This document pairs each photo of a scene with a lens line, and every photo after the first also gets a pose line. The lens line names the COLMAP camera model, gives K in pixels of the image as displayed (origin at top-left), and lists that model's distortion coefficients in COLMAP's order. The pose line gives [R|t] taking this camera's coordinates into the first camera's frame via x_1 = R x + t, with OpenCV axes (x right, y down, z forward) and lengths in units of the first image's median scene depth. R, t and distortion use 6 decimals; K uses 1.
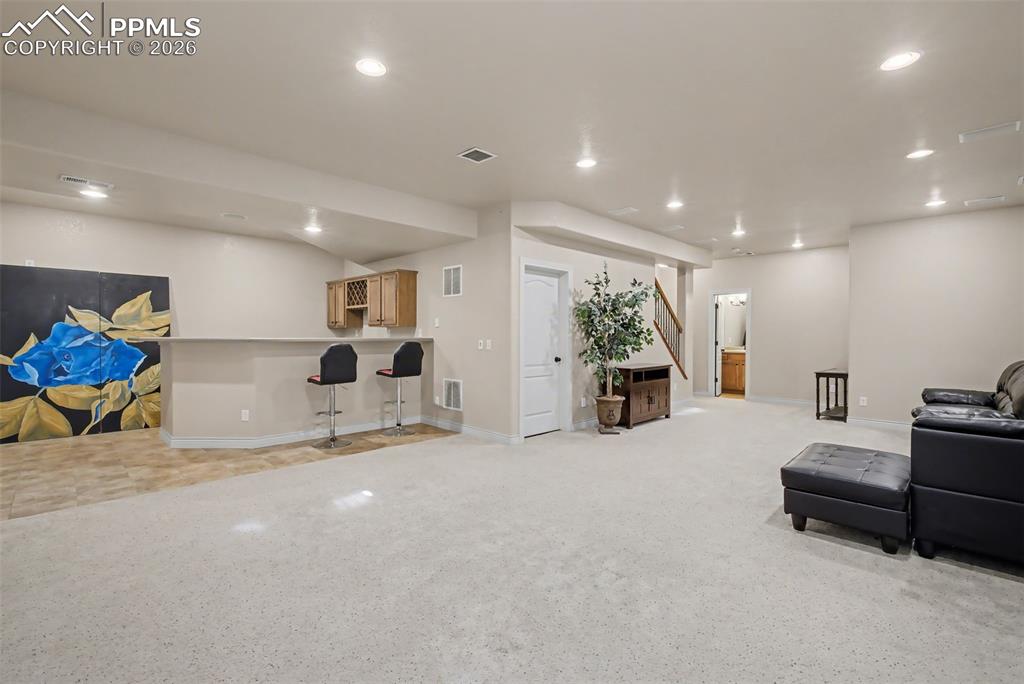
lens RADIAL K [[473.8, 0, 517.9], [0, 473.8, 342.4], [0, 0, 1]] dist [0.001374, 0.001569]
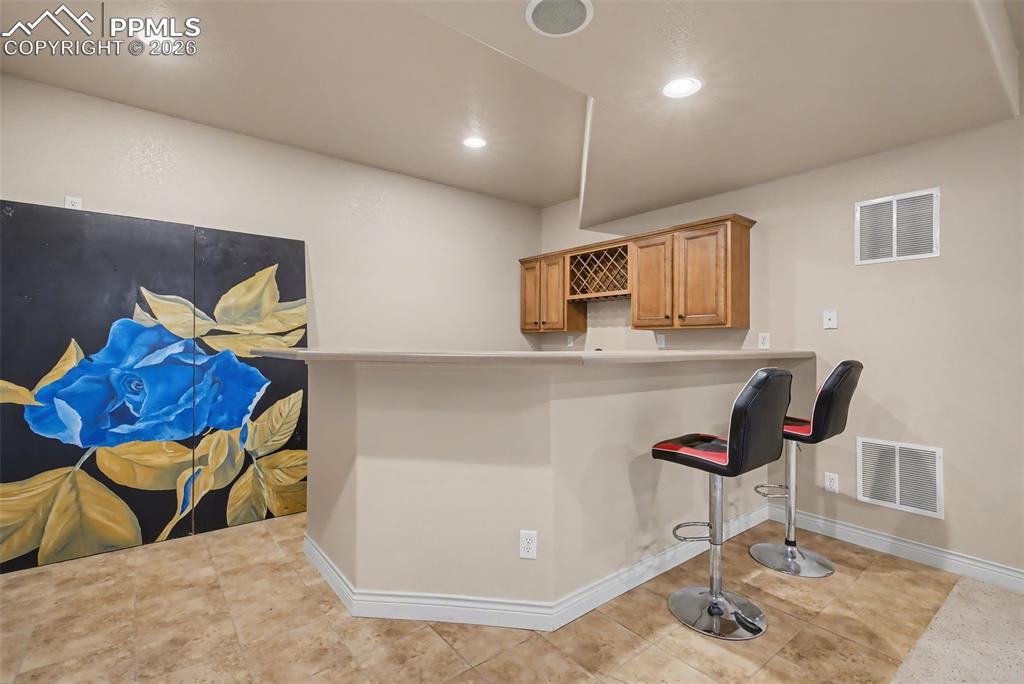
lens RADIAL K [[473.8, 0, 506.8], [0, 473.8, 340.3], [0, 0, 1]] dist [0.001374, 0.001569]
pose [[0.993566, 0.001484, -0.113245, -0.473923], [-0.004061, 0.999738, -0.022534, -0.008579], [0.113182, 0.022849, 0.993312, 0.514436]]
